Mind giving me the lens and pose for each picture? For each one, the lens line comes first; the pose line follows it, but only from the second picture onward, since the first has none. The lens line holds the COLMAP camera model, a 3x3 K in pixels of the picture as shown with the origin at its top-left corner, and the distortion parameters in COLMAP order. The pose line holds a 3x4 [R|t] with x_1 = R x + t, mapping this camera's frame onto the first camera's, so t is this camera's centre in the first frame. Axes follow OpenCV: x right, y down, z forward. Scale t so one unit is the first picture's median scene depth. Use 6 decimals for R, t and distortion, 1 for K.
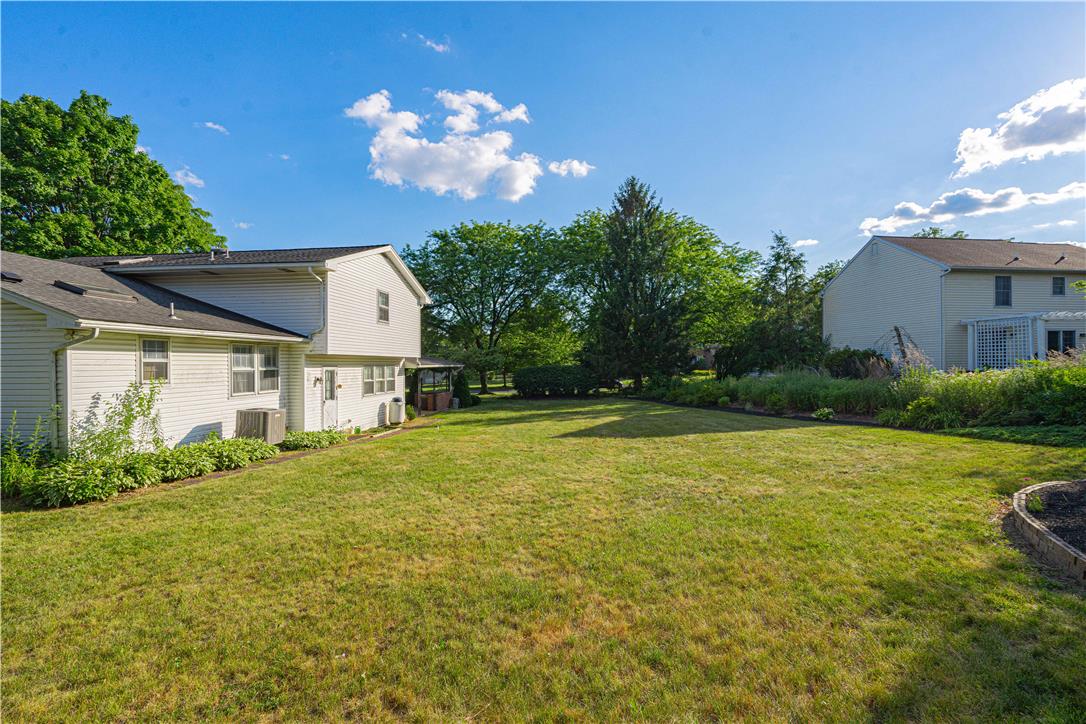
lens RADIAL K [[493.2, 0, 542.0], [0, 493.2, 360.4], [0, 0, 1]] dist [-0.001901, 0.000351]
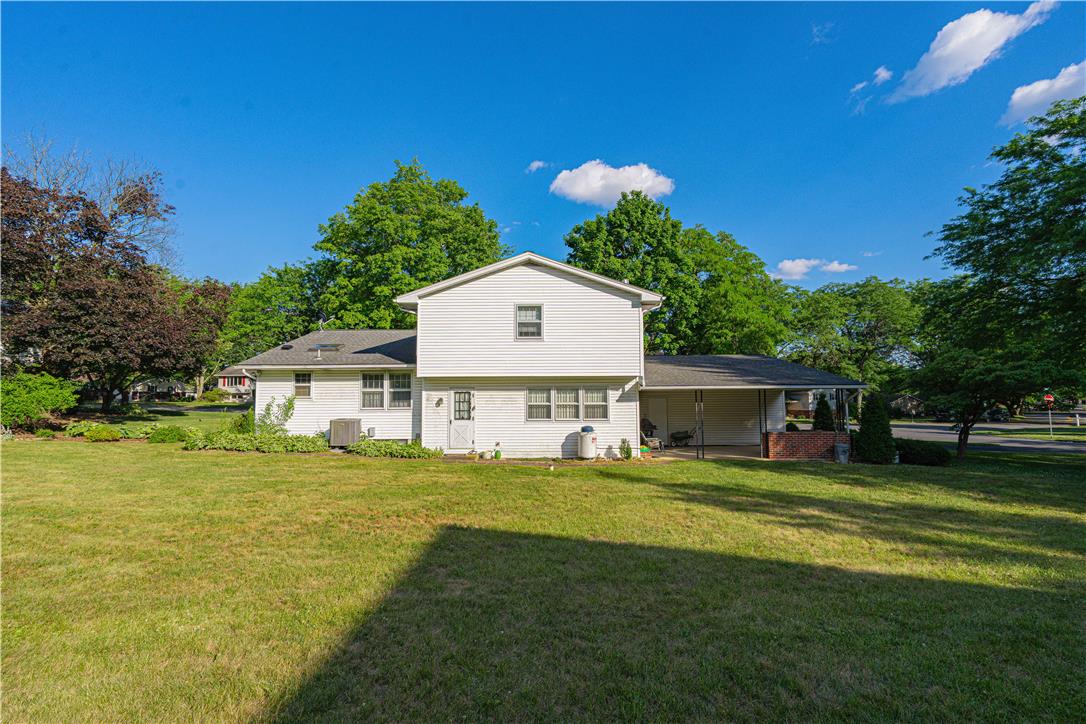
lens RADIAL K [[517.4, 0, 542.6], [0, 517.4, 366.2], [0, 0, 1]] dist [0.012963, 0.000872]
pose [[0.106913, -0.072762, -0.991602, 0.695939], [0.009781, 0.997347, -0.072129, 0.045907], [0.994220, -0.001988, 0.107341, 1.037528]]
